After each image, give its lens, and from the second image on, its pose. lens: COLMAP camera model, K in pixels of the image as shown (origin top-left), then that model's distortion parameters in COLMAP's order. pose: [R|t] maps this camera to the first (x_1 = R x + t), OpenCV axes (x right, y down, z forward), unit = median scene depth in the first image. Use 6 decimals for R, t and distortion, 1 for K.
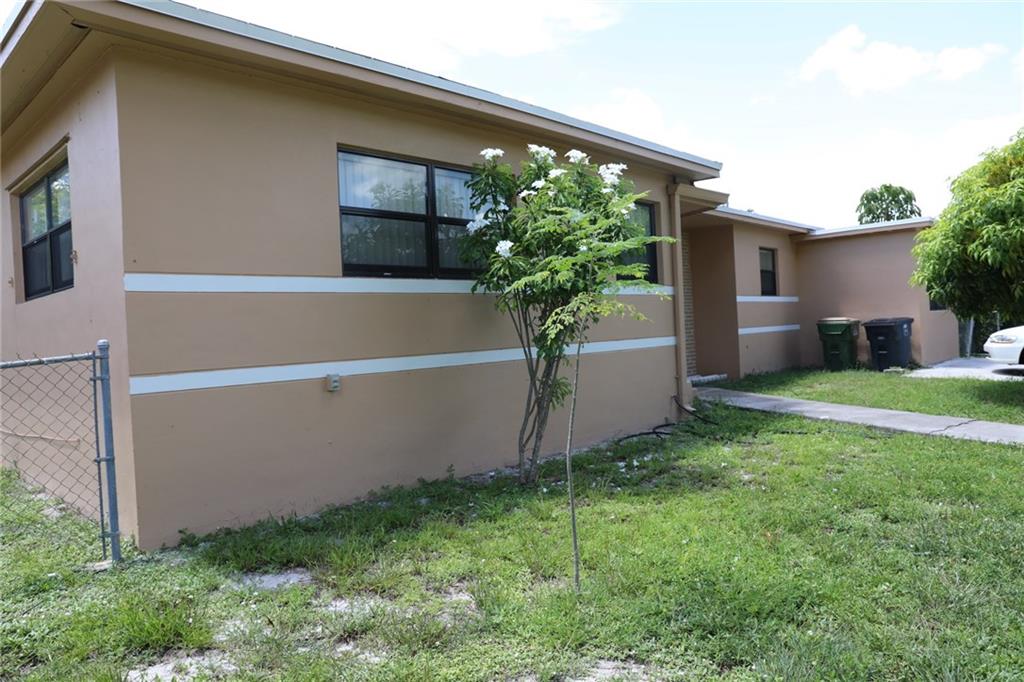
lens RADIAL K [[697.9, 0, 512.0], [0, 697.9, 341.0], [0, 0, 1]] dist [-0.051131, 0.000101]
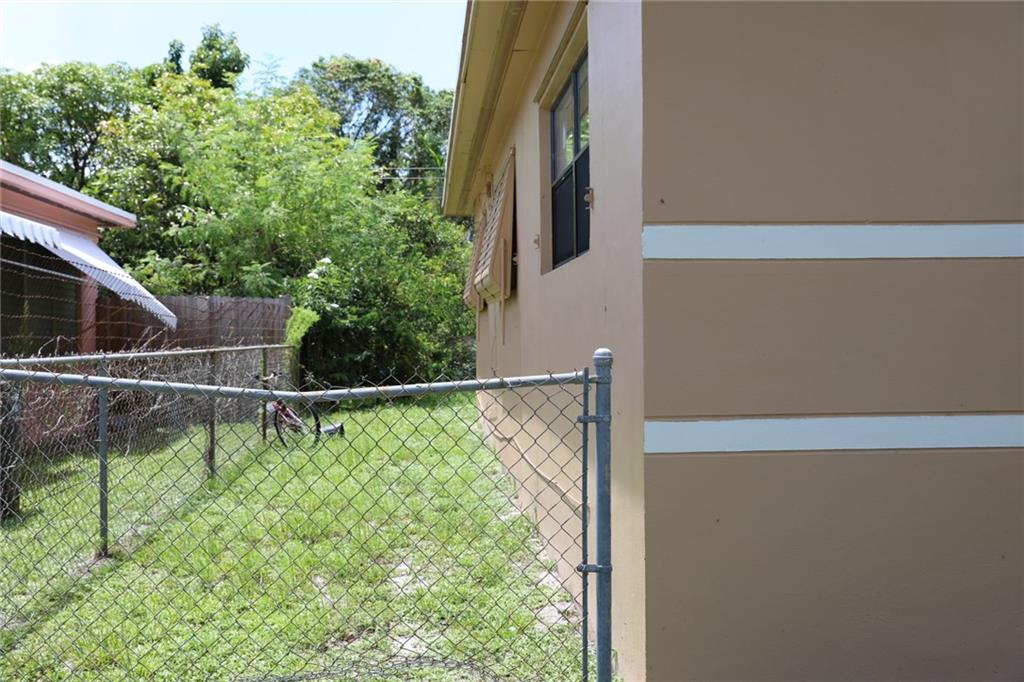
lens RADIAL K [[1049.6, 0, 512.0], [0, 1049.6, 341.0], [0, 0, 1]] dist [0.005884, 0.001297]
pose [[0.744528, 0.046456, -0.665973, -0.095627], [-0.032840, 0.998917, 0.032968, -0.032720], [0.666783, -0.002674, 0.745247, 0.330118]]
